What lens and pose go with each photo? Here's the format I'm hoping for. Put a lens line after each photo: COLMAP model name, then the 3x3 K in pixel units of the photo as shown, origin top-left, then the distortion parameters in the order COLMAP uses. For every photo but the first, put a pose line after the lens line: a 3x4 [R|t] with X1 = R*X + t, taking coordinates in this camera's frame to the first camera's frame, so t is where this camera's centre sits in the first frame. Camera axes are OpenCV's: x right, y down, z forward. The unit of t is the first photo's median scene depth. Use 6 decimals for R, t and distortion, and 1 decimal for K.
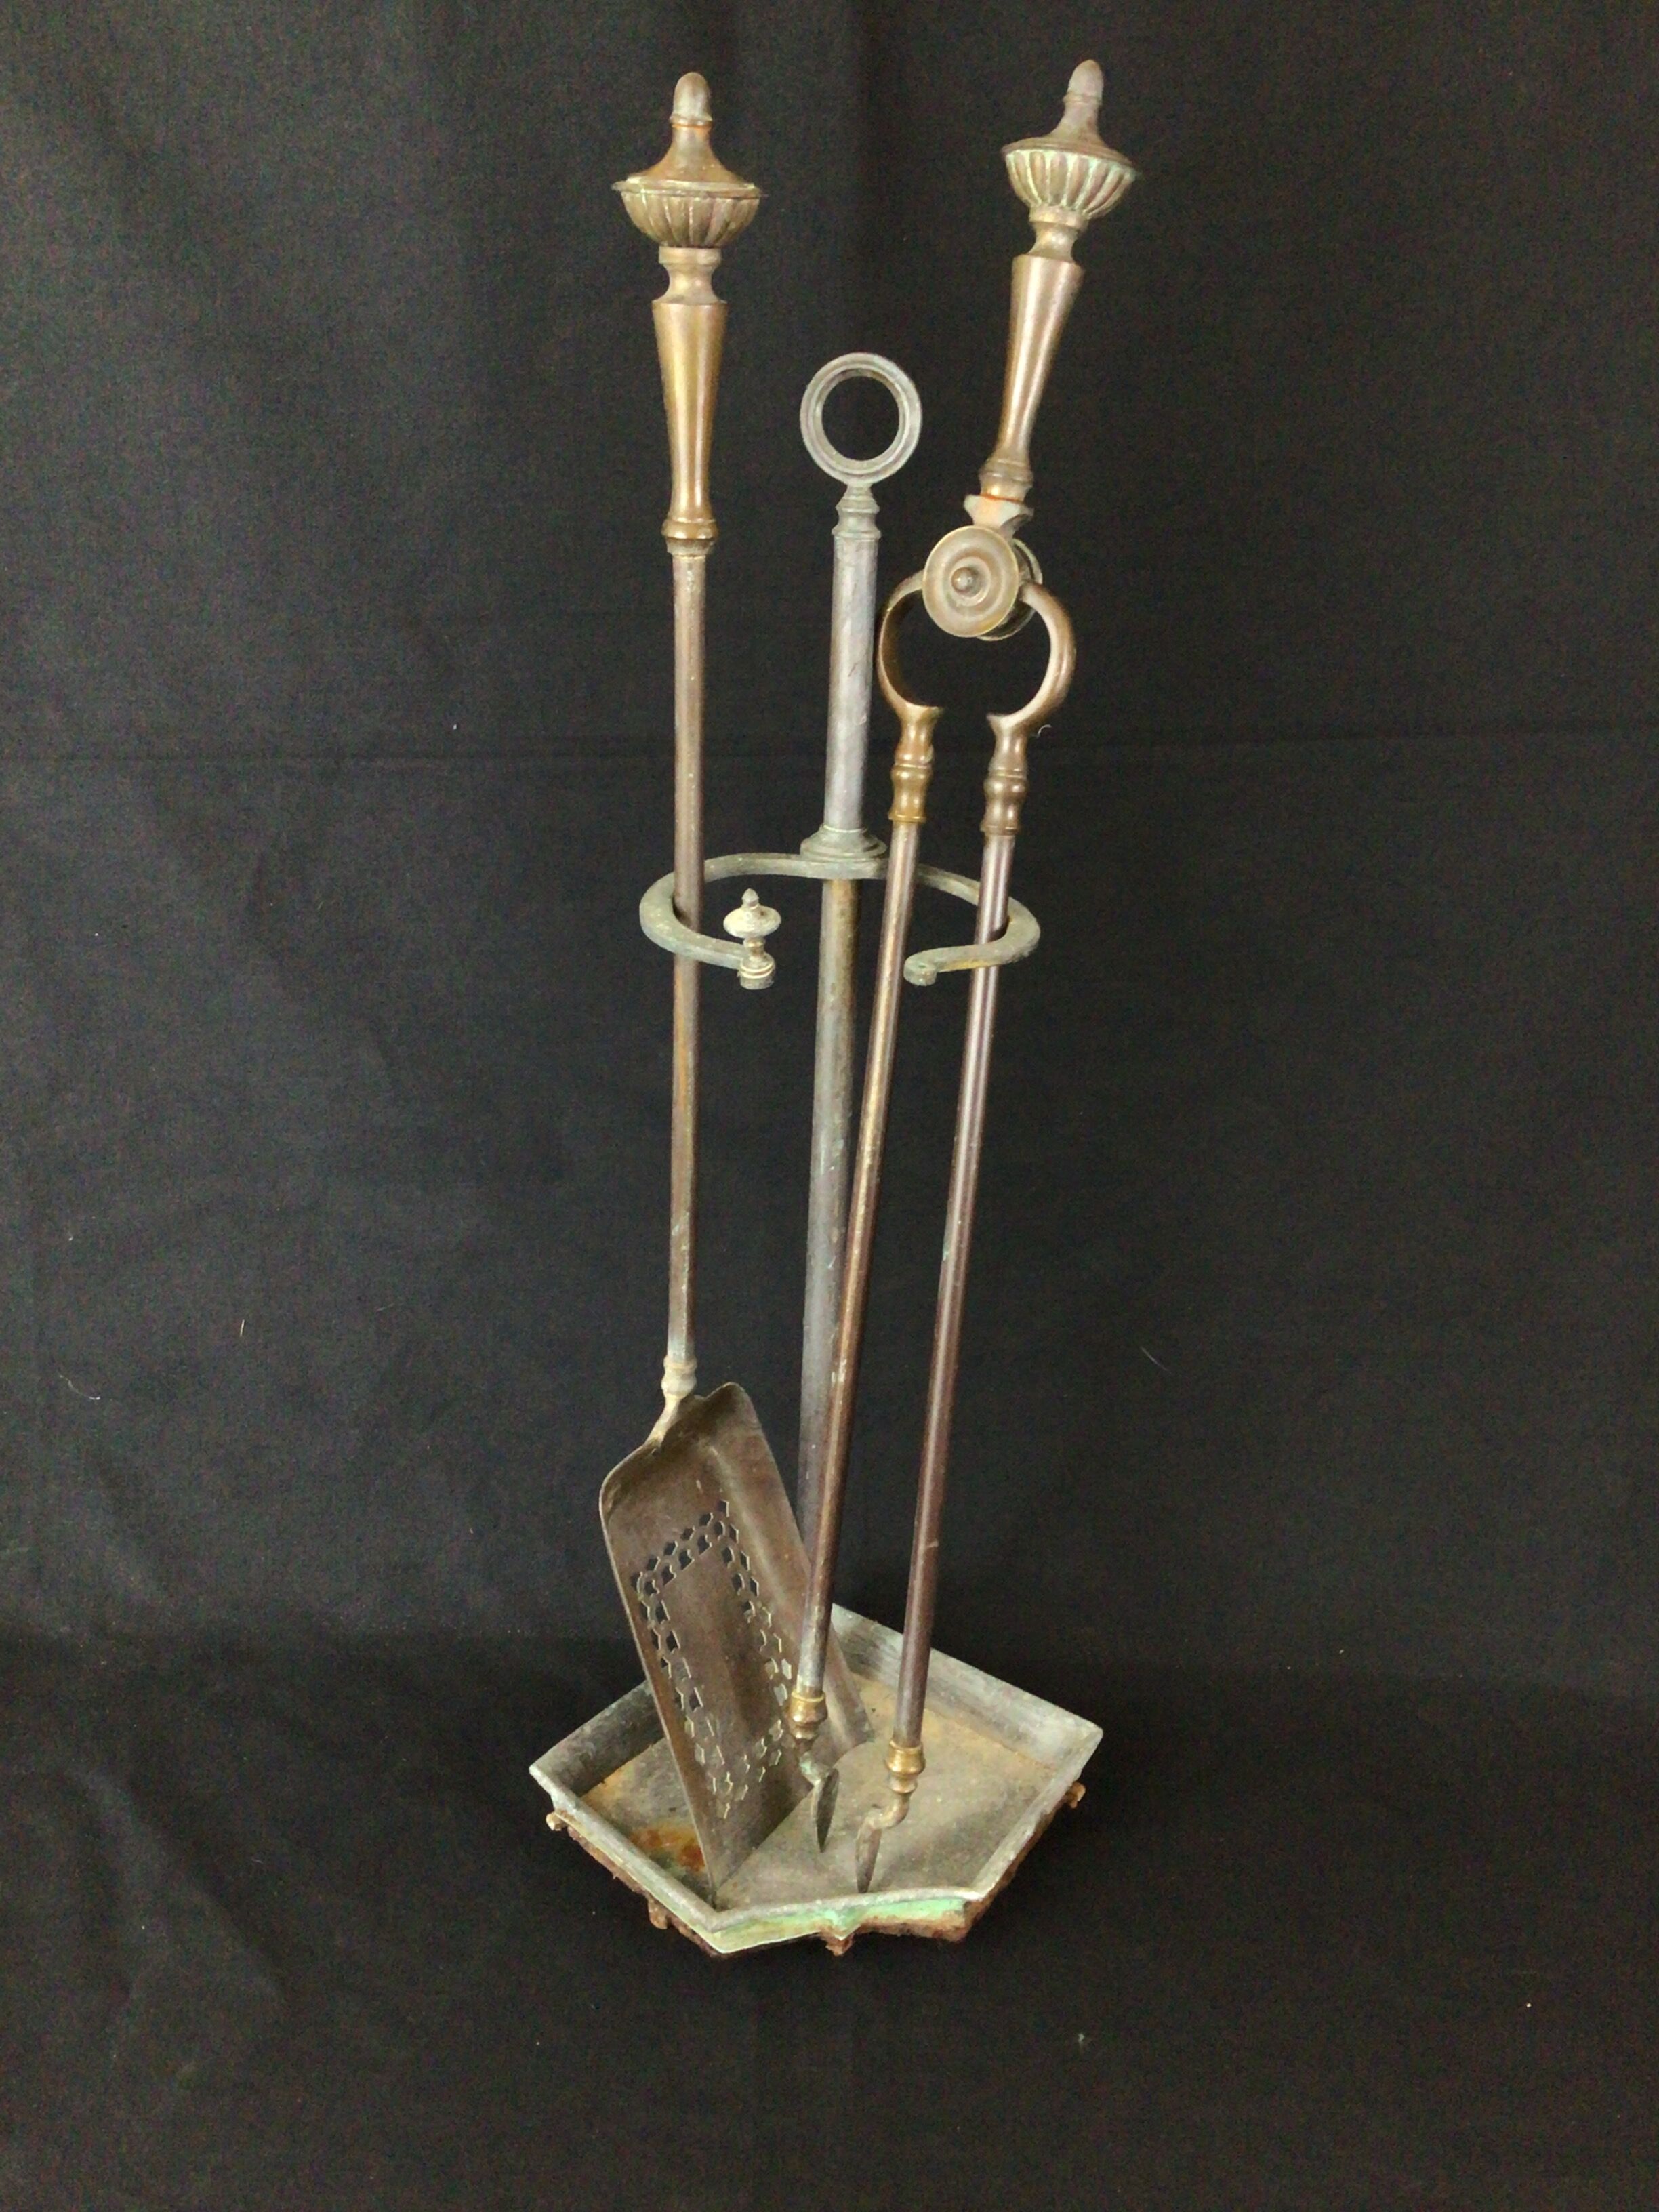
lens RADIAL K [[3090.6, 0, 839.6], [0, 3090.6, 1105.3], [0, 0, 1]] dist [0.280116, -1.553469]
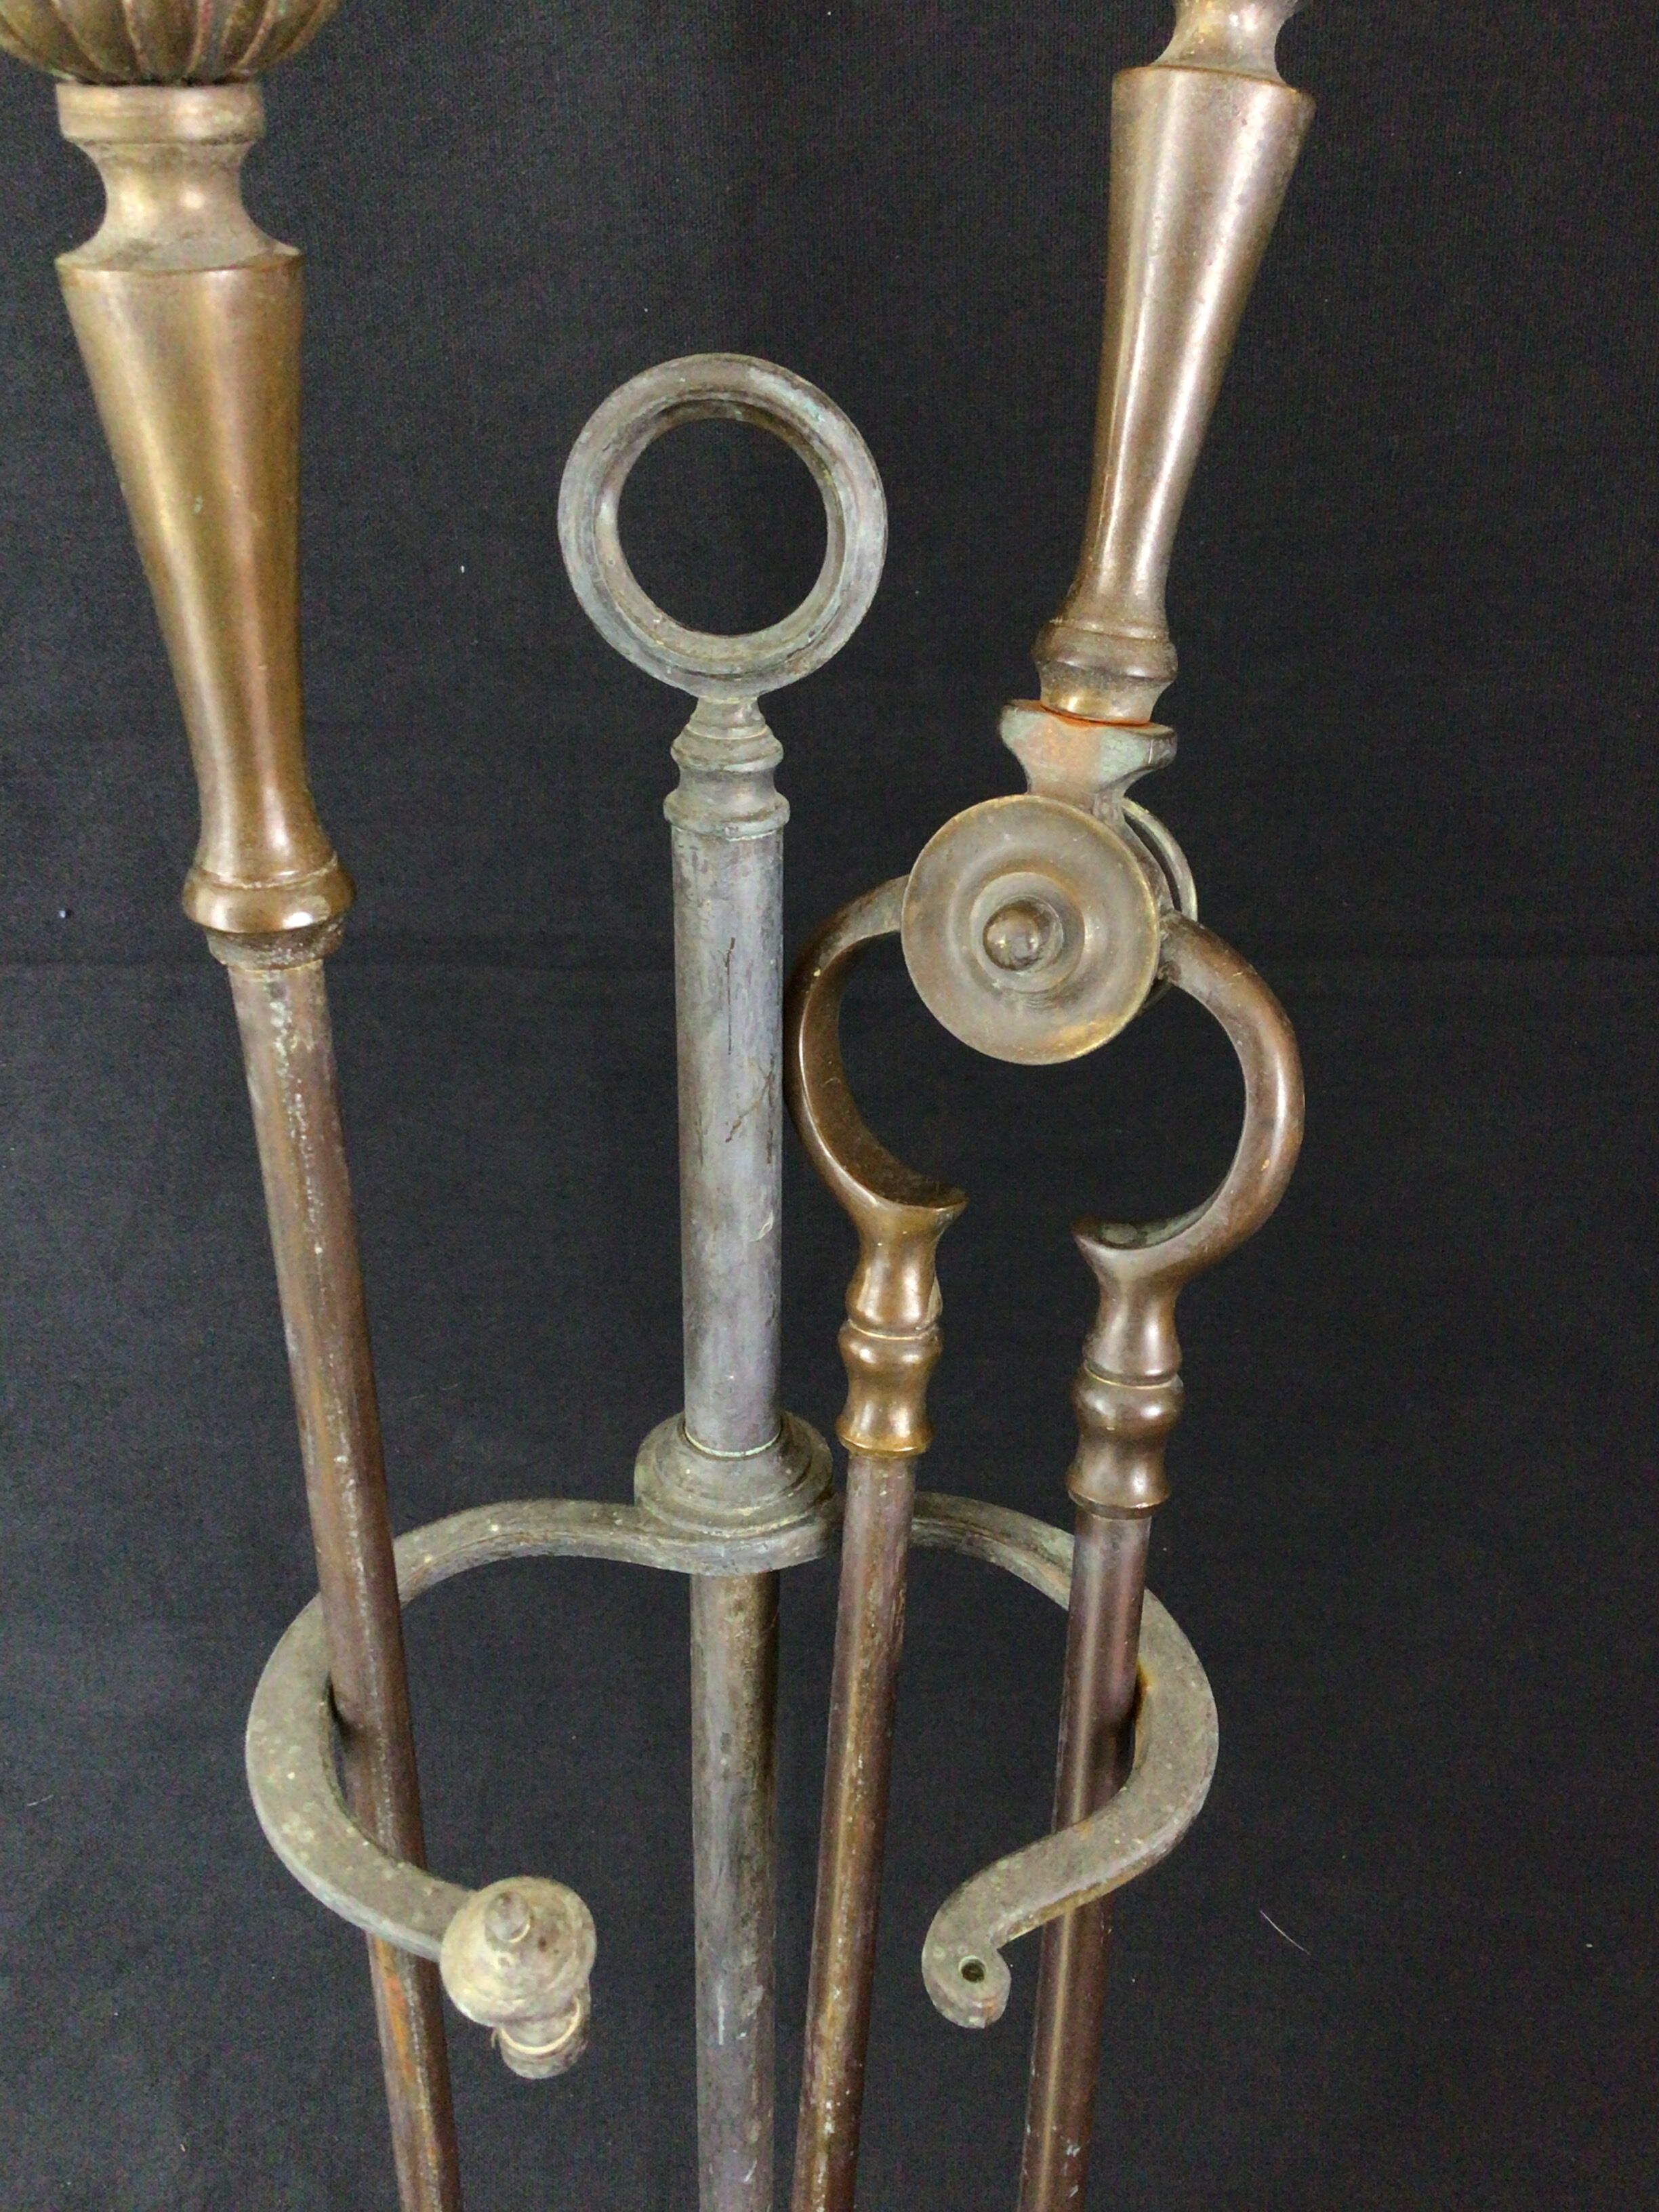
lens RADIAL K [[3079.3, 0, 818.4], [0, 3079.3, 1221.4], [0, 0, 1]] dist [0.226607, -0.866711]
pose [[0.998143, -0.053143, 0.029768, 0.001684], [0.050527, 0.995299, 0.082620, -0.126105], [-0.034019, -0.080962, 0.996136, 0.465657]]
